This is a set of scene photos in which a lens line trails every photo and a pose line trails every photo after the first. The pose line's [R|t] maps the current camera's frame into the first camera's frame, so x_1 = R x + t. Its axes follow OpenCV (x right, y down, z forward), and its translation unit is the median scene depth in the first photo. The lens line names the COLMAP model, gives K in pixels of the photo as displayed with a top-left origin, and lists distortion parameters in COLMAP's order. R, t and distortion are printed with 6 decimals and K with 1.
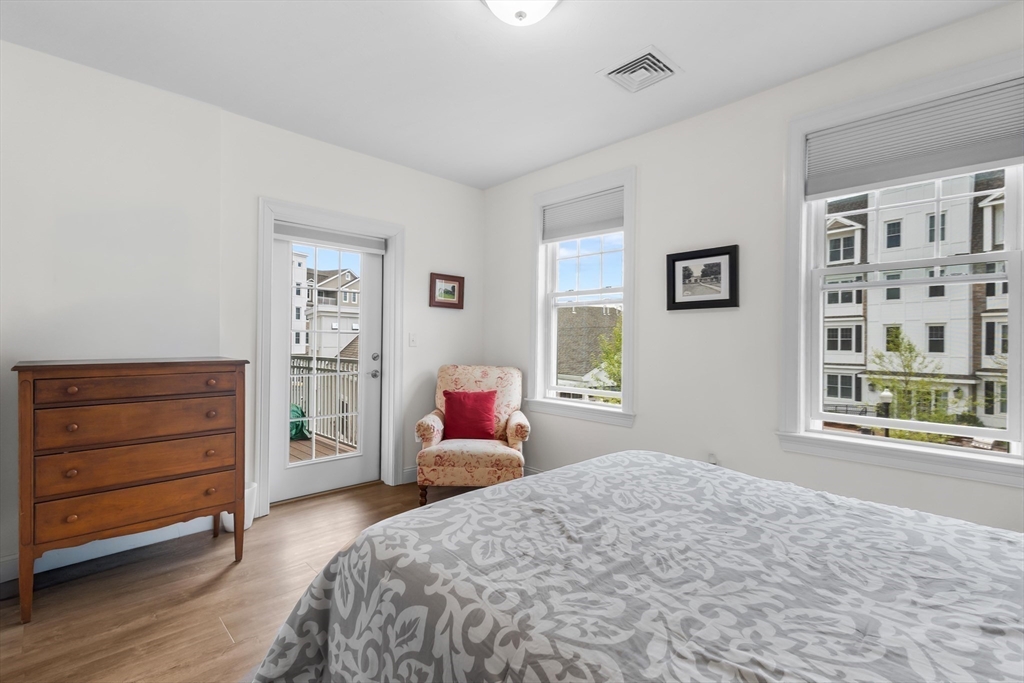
lens RADIAL K [[475.8, 0, 507.7], [0, 475.8, 345.8], [0, 0, 1]] dist [0.001907, -0.001025]
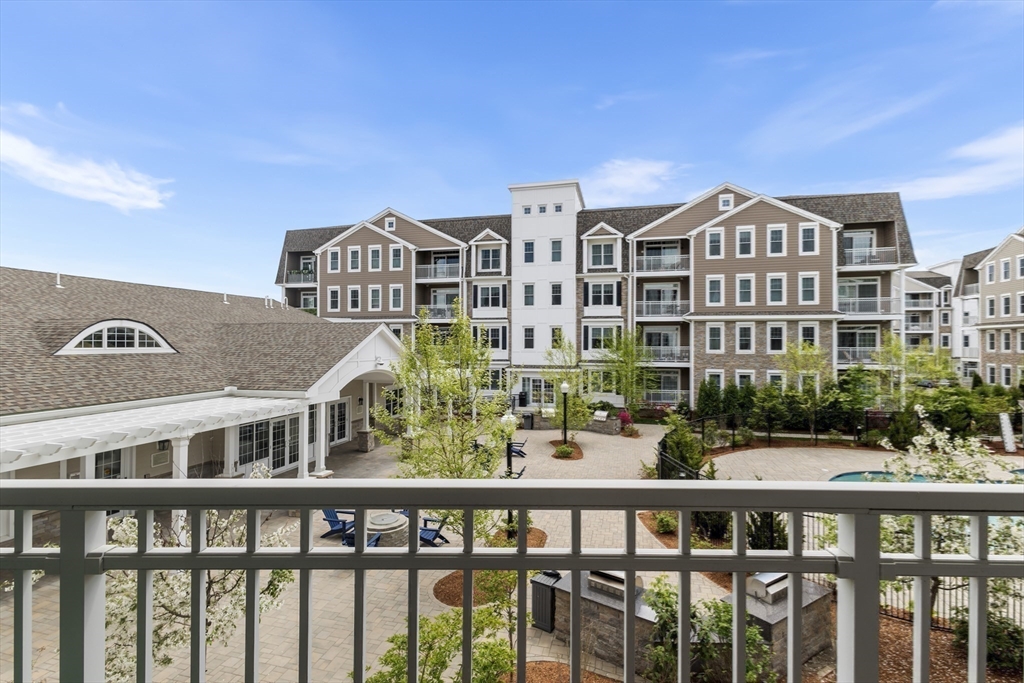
lens RADIAL K [[475.8, 0, 508.6], [0, 475.8, 339.5], [0, 0, 1]] dist [0.001907, -0.001025]
pose [[0.681424, -0.002287, 0.731885, -0.123158], [0.010717, 0.999919, -0.006854, -0.003595], [-0.731810, 0.012514, 0.681394, 0.237441]]
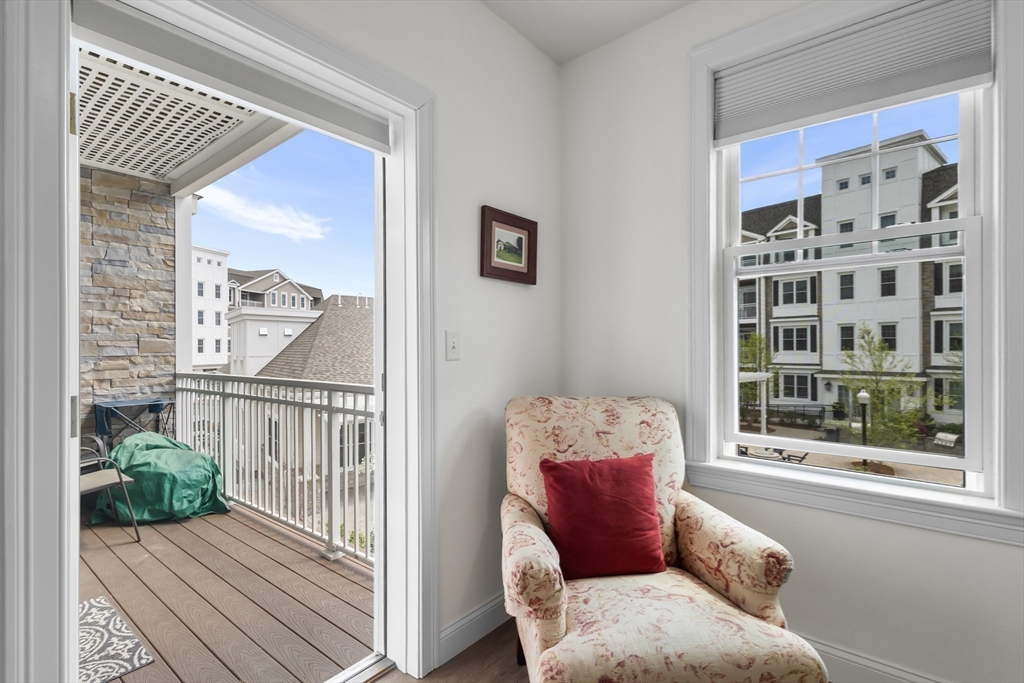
lens RADIAL K [[475.8, 0, 506.2], [0, 475.8, 349.6], [0, 0, 1]] dist [0.001907, -0.001025]
pose [[0.991894, -0.015800, 0.126082, -0.038642], [0.016038, 0.999871, -0.000874, -0.001448], [-0.126052, 0.002889, 0.992019, 0.100136]]
